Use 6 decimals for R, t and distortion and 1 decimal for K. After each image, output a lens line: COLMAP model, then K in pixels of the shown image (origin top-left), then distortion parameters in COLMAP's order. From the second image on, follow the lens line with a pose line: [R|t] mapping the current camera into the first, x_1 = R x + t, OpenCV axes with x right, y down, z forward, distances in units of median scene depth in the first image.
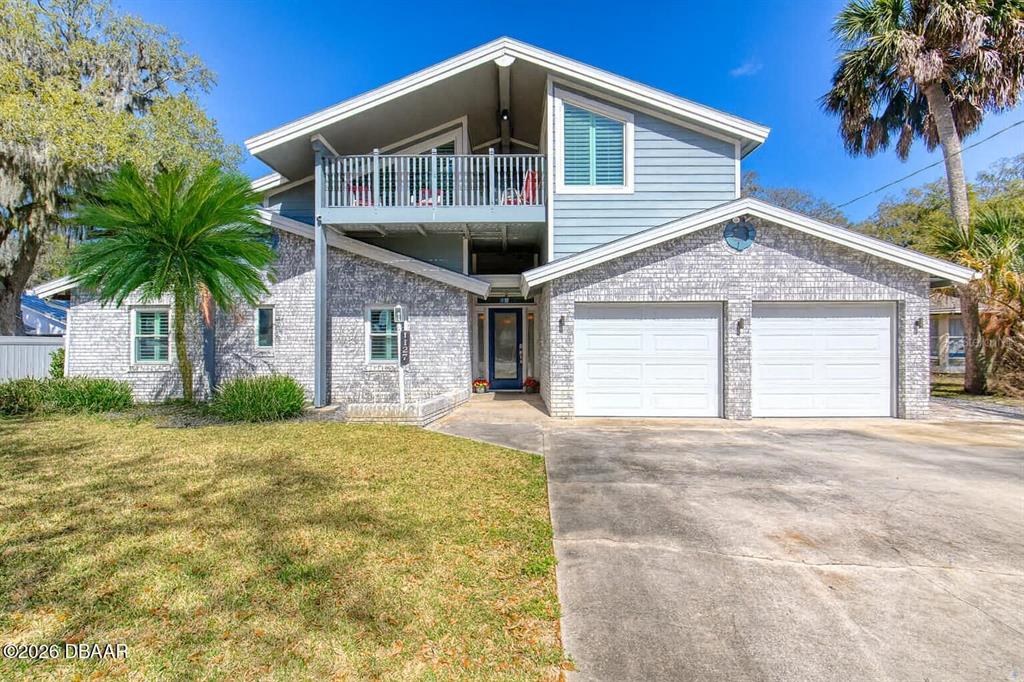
lens RADIAL K [[478.0, 0, 496.1], [0, 478.0, 341.6], [0, 0, 1]] dist [-0.027768, 0.012591]
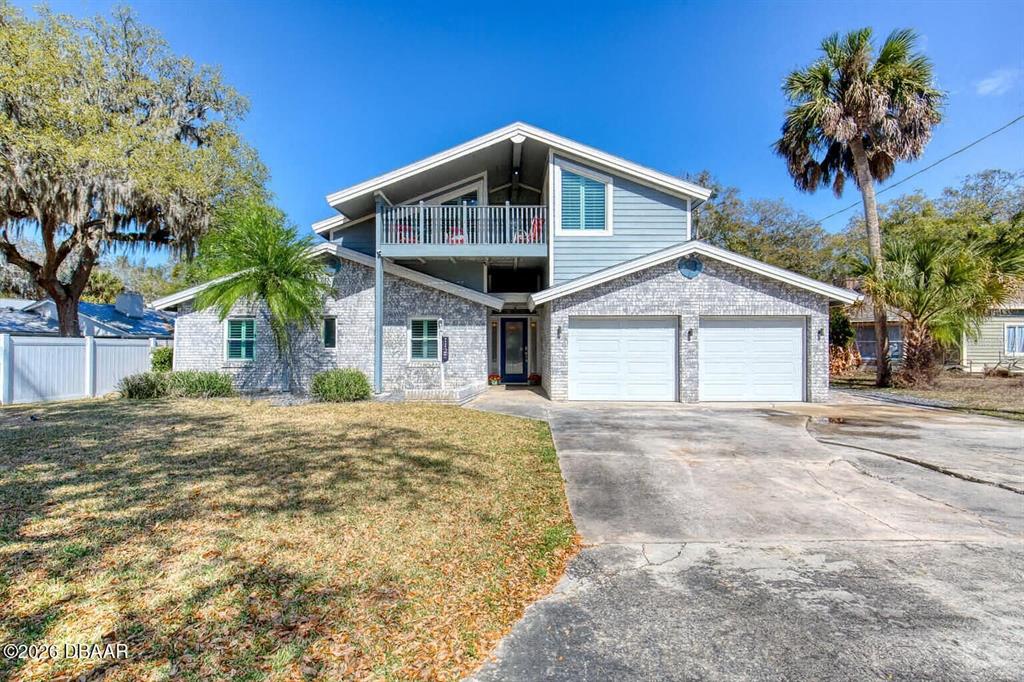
lens RADIAL K [[478.0, 0, 496.1], [0, 478.0, 341.6], [0, 0, 1]] dist [-0.027768, 0.012591]
pose [[0.999954, 0.003020, 0.009050, -0.053779], [-0.002985, 0.999988, -0.003934, -0.003823], [-0.009062, 0.003907, 0.999951, -0.351394]]
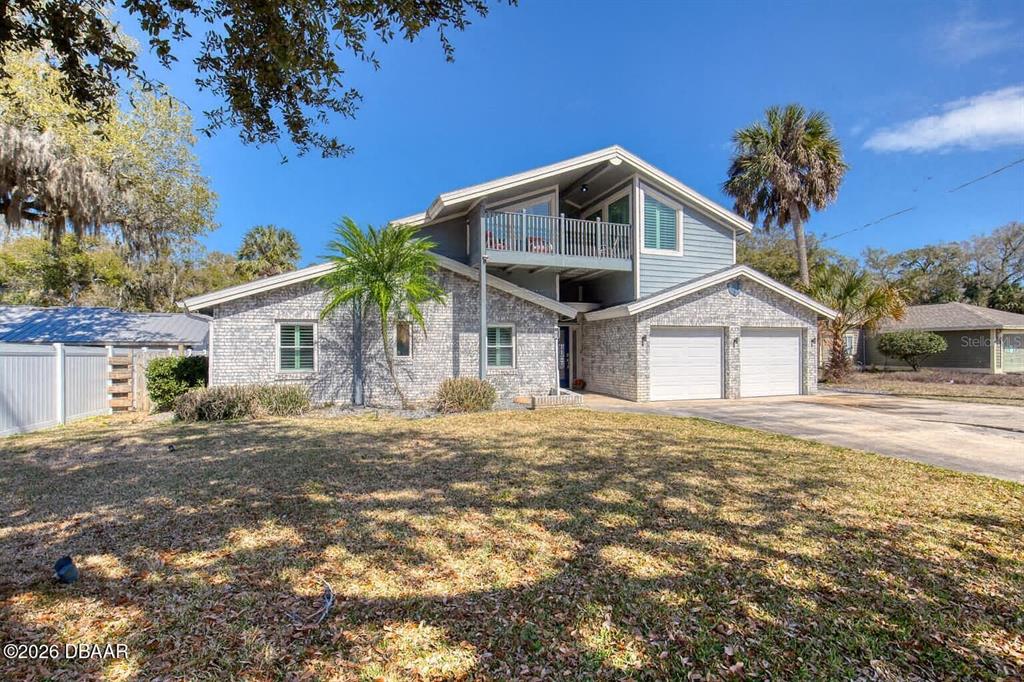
lens RADIAL K [[488.9, 0, 510.4], [0, 488.9, 351.0], [0, 0, 1]] dist [-0.014790, -0.000180]
pose [[0.931637, -0.001421, 0.363388, -0.806224], [0.000893, 0.999998, 0.001620, -0.005407], [-0.363390, -0.001184, 0.931637, -0.280990]]
